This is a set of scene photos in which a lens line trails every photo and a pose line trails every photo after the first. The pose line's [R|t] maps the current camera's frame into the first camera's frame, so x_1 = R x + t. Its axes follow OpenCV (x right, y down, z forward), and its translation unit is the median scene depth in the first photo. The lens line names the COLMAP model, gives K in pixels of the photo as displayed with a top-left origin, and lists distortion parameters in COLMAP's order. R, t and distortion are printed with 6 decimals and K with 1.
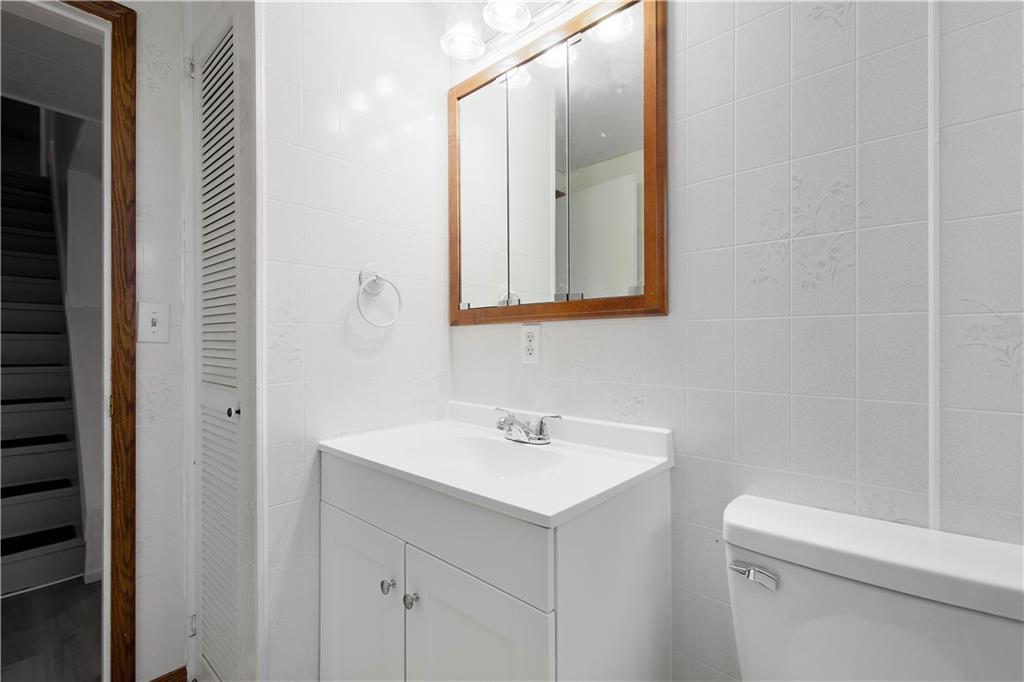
lens RADIAL K [[477.4, 0, 512.0], [0, 477.4, 341.0], [0, 0, 1]] dist [0.008889, -0.000182]
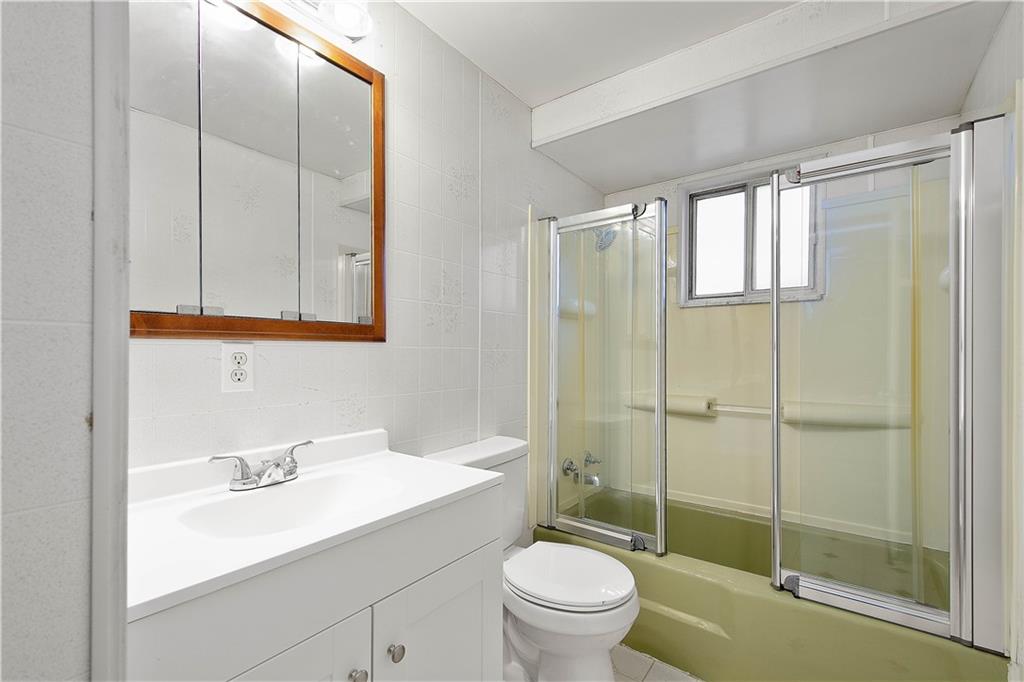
lens RADIAL K [[463.3, 0, 505.5], [0, 463.3, 363.3], [0, 0, 1]] dist [0.001887, 0.000027]
pose [[-0.117691, -0.010755, 0.992992, -0.827453], [0.005320, 0.999920, 0.011461, -0.007083], [-0.993036, 0.006632, -0.117624, 0.688399]]
